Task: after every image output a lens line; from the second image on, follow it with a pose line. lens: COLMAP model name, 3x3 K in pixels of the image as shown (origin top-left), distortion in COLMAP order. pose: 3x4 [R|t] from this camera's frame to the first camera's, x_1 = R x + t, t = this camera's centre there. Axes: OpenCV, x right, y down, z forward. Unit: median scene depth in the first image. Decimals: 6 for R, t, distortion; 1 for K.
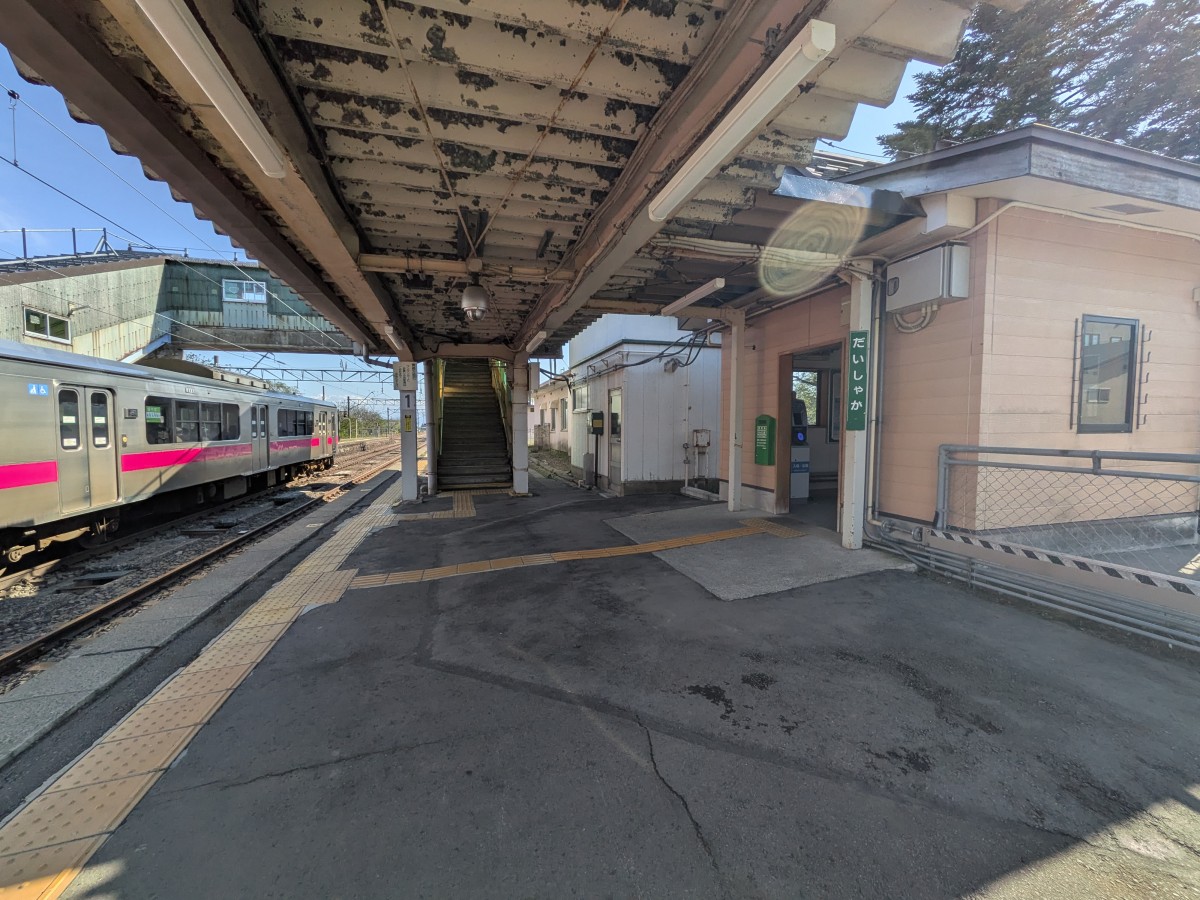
lens RADIAL K [[470.4, 0, 599.2], [0, 470.4, 455.1], [0, 0, 1]] dist [0.000515, -0.000538]
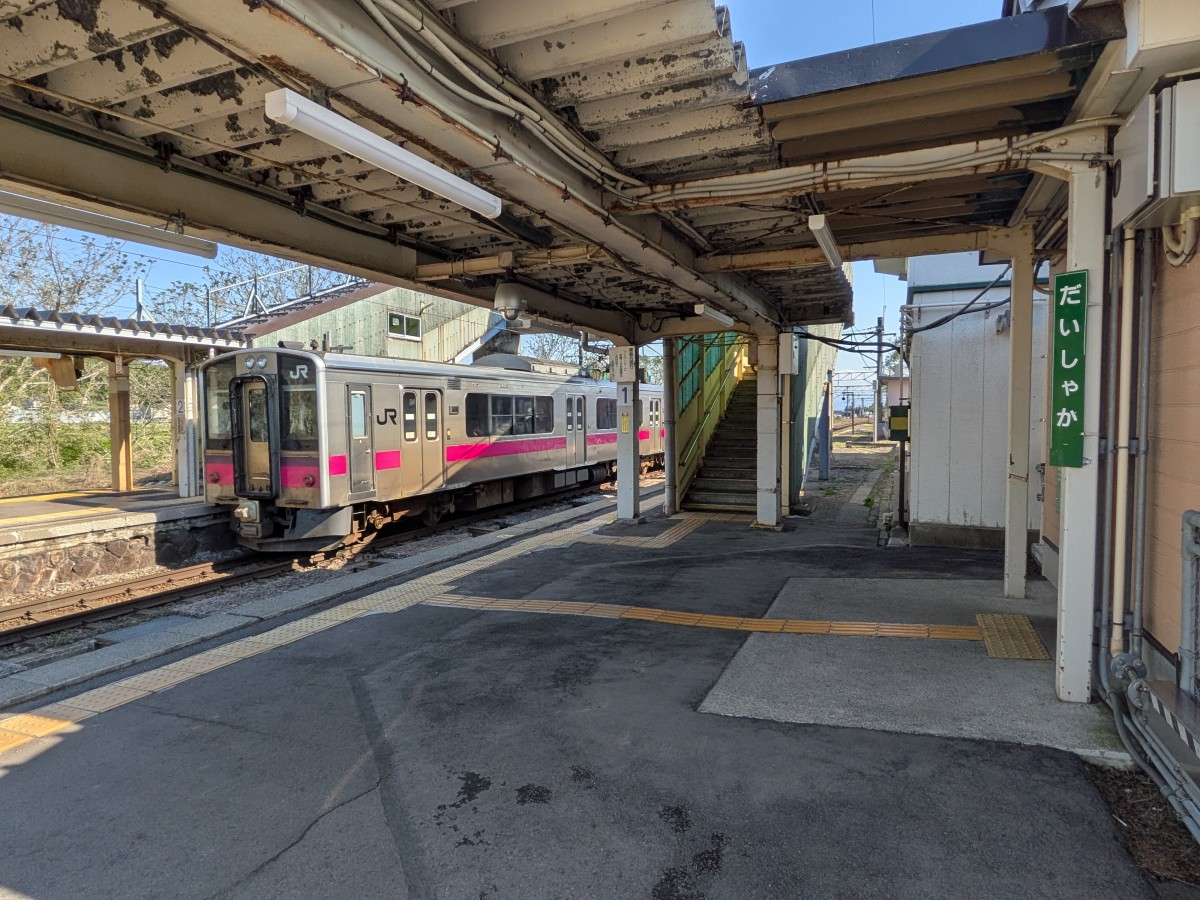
lens RADIAL K [[711.6, 0, 600.0], [0, 711.6, 450.0], [0, 0, 1]] dist [0.001634, -0.001378]
pose [[0.767770, 0.034624, -0.639789, 0.726484], [-0.037377, 0.999259, 0.009224, -0.066101], [0.639634, 0.016831, 0.768495, 0.097938]]
